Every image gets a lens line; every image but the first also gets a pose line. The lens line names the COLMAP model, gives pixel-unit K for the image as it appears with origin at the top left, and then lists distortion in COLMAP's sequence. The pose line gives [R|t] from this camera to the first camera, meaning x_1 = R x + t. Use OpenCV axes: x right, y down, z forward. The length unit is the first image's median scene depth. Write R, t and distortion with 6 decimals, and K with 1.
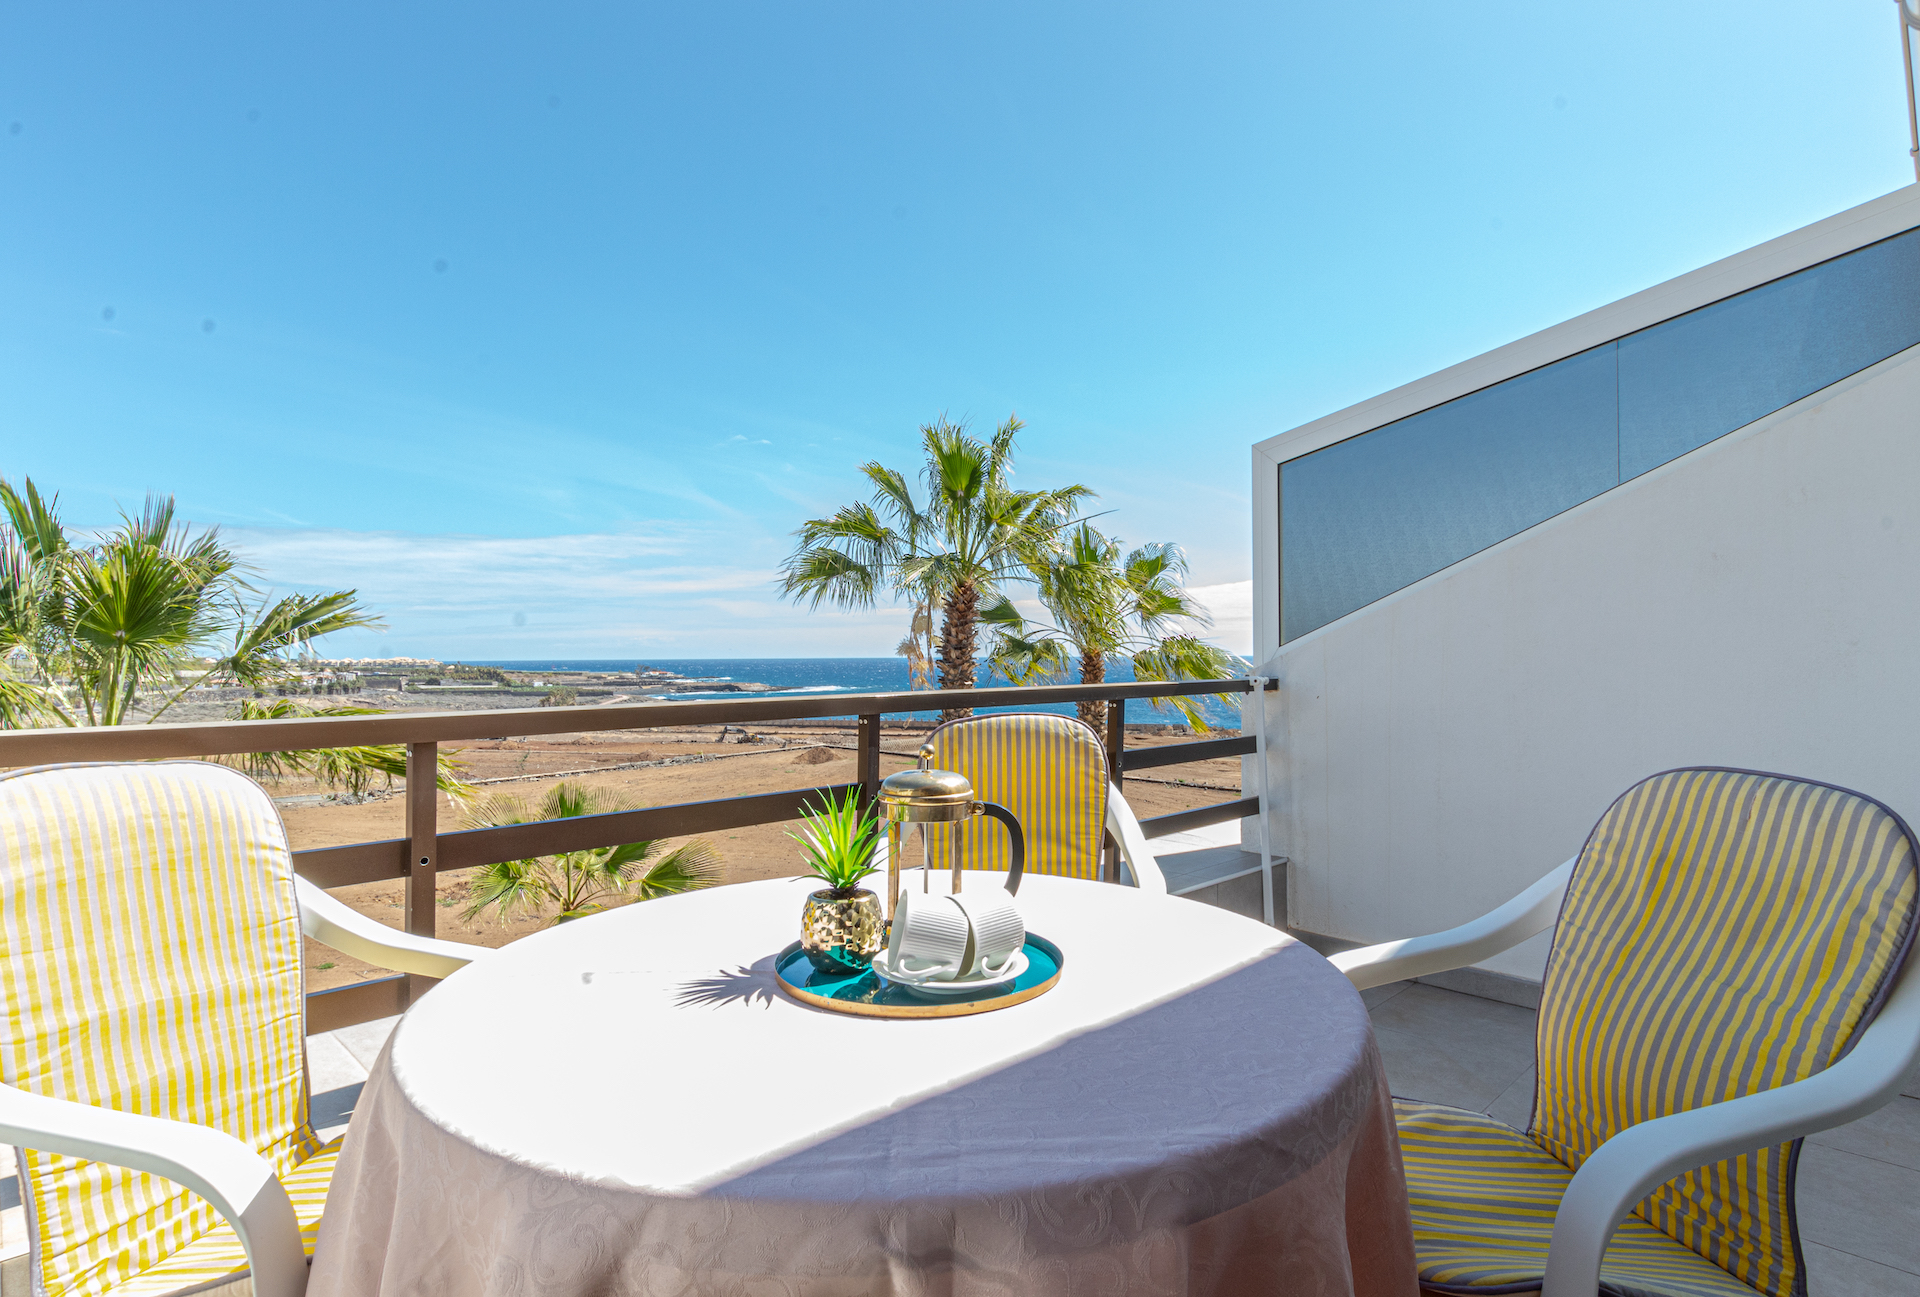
lens RADIAL K [[1014.7, 0, 995.1], [0, 1014.7, 654.9], [0, 0, 1]] dist [0.009808, -0.002672]
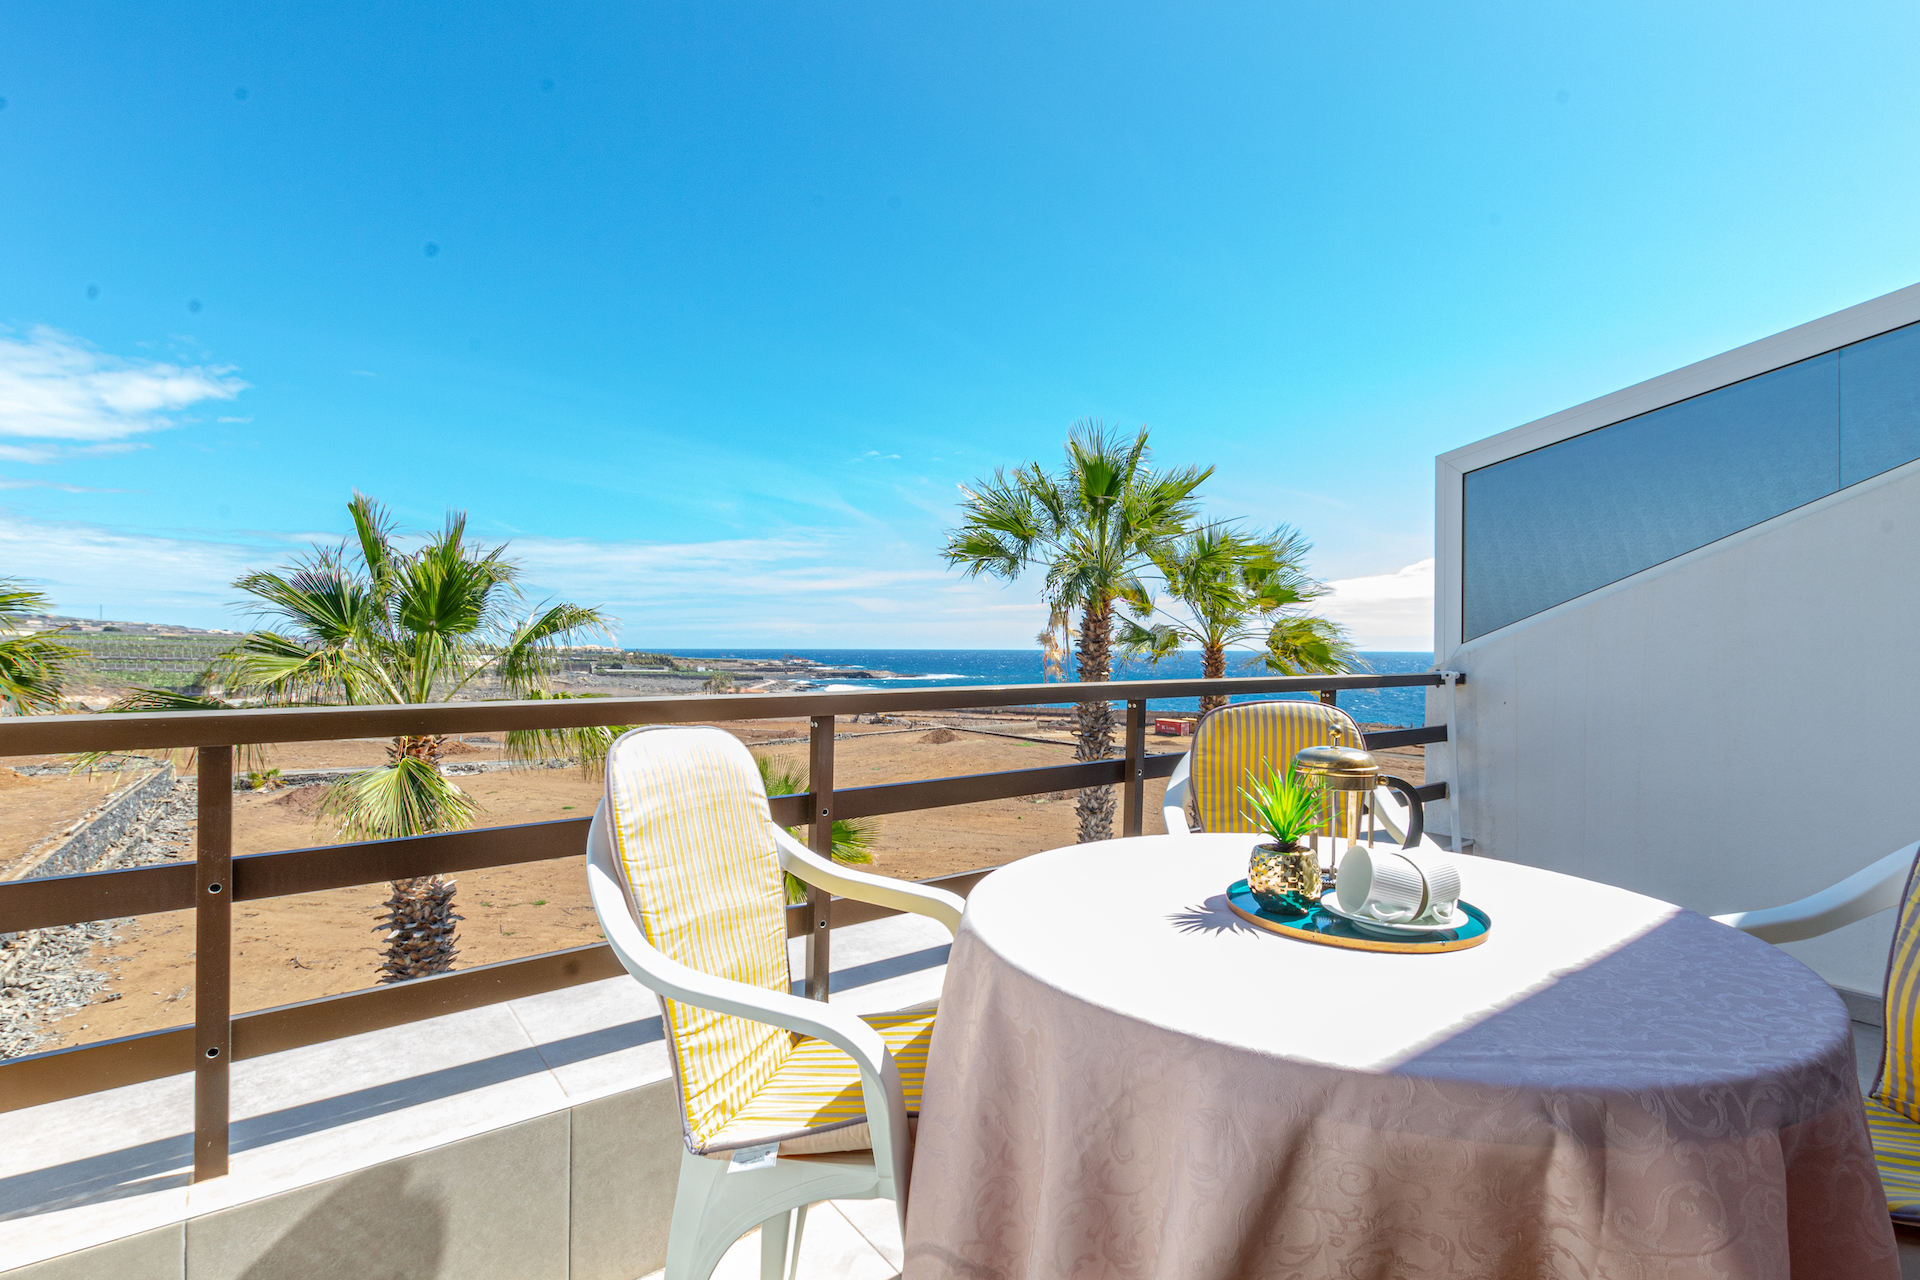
lens RADIAL K [[919.1, 0, 981.6], [0, 919.1, 652.5], [0, 0, 1]] dist [0.011992, -0.005274]
pose [[0.991897, 0.011002, -0.126571, -0.181203], [-0.010326, 0.999929, 0.005994, 0.001436], [0.126628, -0.004639, 0.991939, -0.056894]]
